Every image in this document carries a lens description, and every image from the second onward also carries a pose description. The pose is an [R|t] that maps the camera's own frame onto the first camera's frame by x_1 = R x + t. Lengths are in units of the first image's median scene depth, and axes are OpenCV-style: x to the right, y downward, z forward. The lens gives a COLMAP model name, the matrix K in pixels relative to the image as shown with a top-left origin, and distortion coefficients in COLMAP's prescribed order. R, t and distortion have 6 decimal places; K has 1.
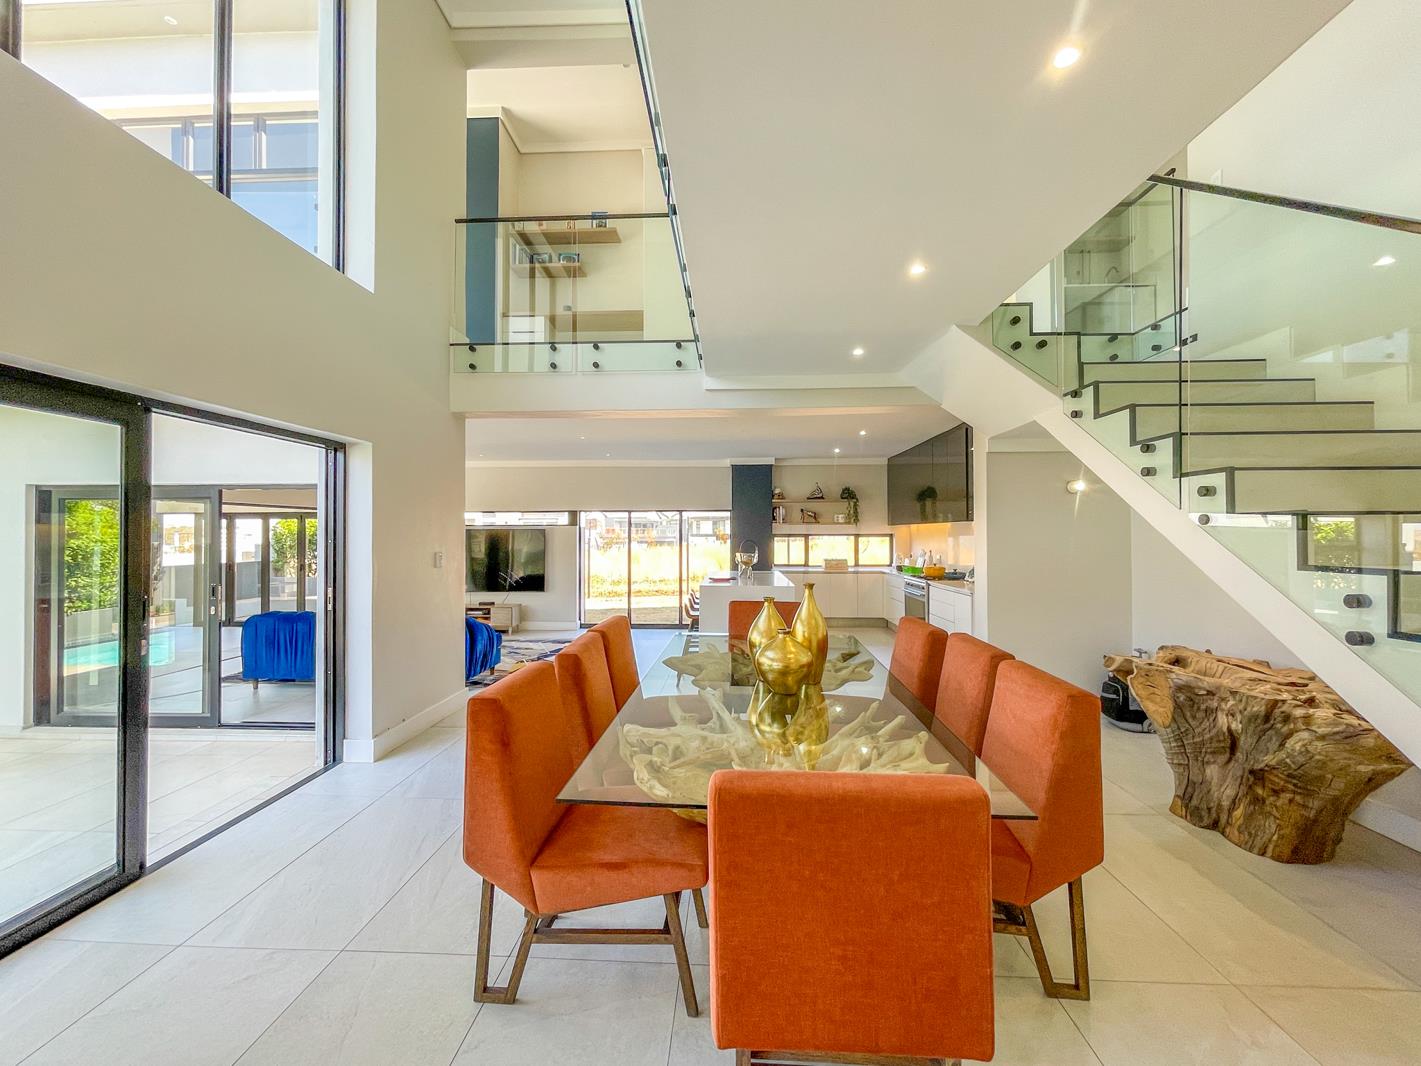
lens RADIAL K [[606.2, 0, 706.5], [0, 606.2, 526.8], [0, 0, 1]] dist [-0.000079, -0.000022]
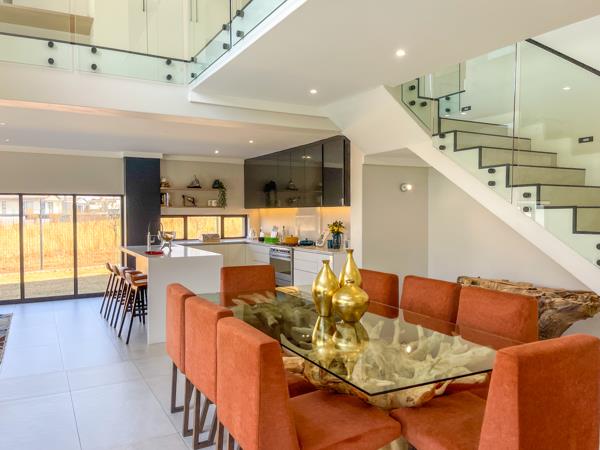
lens RADIAL K [[472.1, 0, 299.2], [0, 472.1, 231.2], [0, 0, 1]] dist [0.005525, -0.003349]
pose [[0.852058, -0.018429, 0.523124, -0.249968], [-0.006969, 0.998892, 0.046540, -0.002940], [-0.523402, -0.043300, 0.850985, 0.025257]]
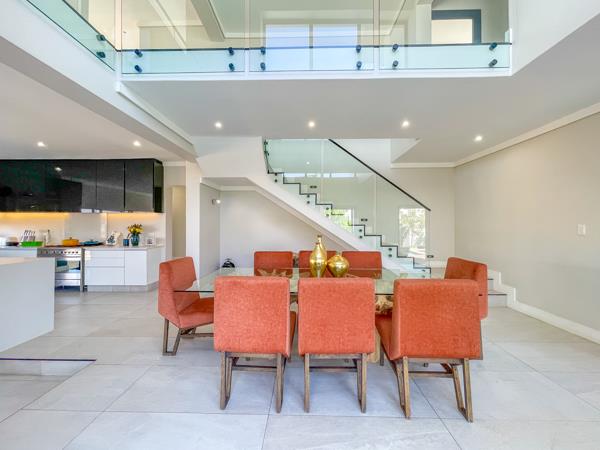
lens RADIAL K [[247.5, 0, 298.3], [0, 247.5, 222.5], [0, 0, 1]] dist [-0.000187, 0.000010]
pose [[-0.032937, 0.006158, 0.999438, -0.379622], [-0.011921, 0.999907, -0.006554, 0.021516], [-0.999386, -0.012130, -0.032860, 0.503180]]
